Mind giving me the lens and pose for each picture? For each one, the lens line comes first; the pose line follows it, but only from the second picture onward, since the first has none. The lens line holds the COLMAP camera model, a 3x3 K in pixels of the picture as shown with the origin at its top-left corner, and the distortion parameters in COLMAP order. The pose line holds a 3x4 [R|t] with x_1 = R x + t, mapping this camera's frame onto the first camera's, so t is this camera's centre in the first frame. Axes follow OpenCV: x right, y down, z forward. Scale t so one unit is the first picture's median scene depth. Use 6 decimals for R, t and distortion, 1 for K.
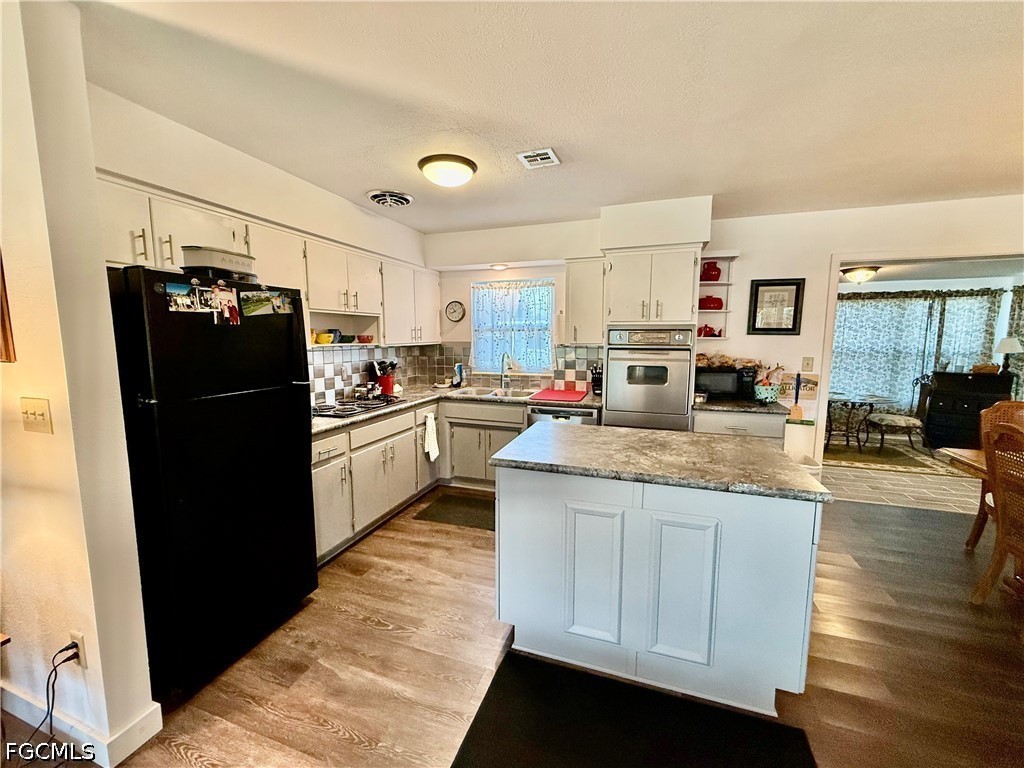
lens RADIAL K [[408.1, 0, 510.3], [0, 408.1, 383.1], [0, 0, 1]] dist [0.001141, -0.000060]
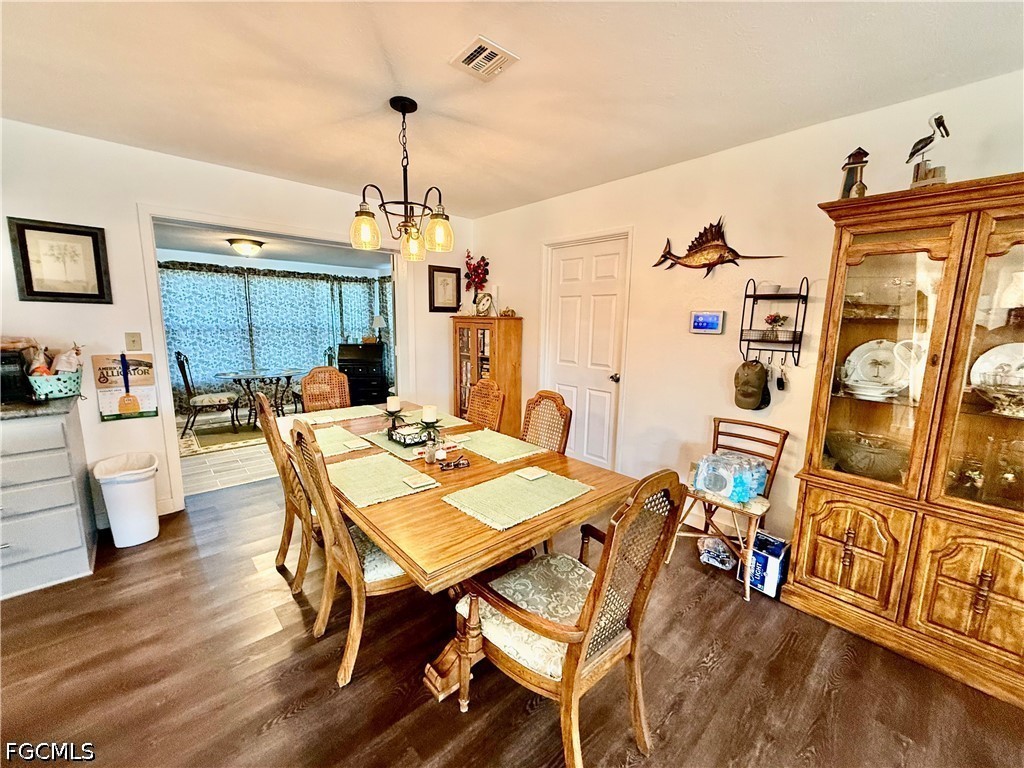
lens RADIAL K [[408.1, 0, 507.9], [0, 408.1, 383.6], [0, 0, 1]] dist [0.001141, -0.000060]
pose [[0.485185, -0.128775, 0.864877, 0.379953], [0.085556, 0.991342, 0.099610, 0.017283], [-0.870216, 0.025666, 0.492001, -0.019759]]
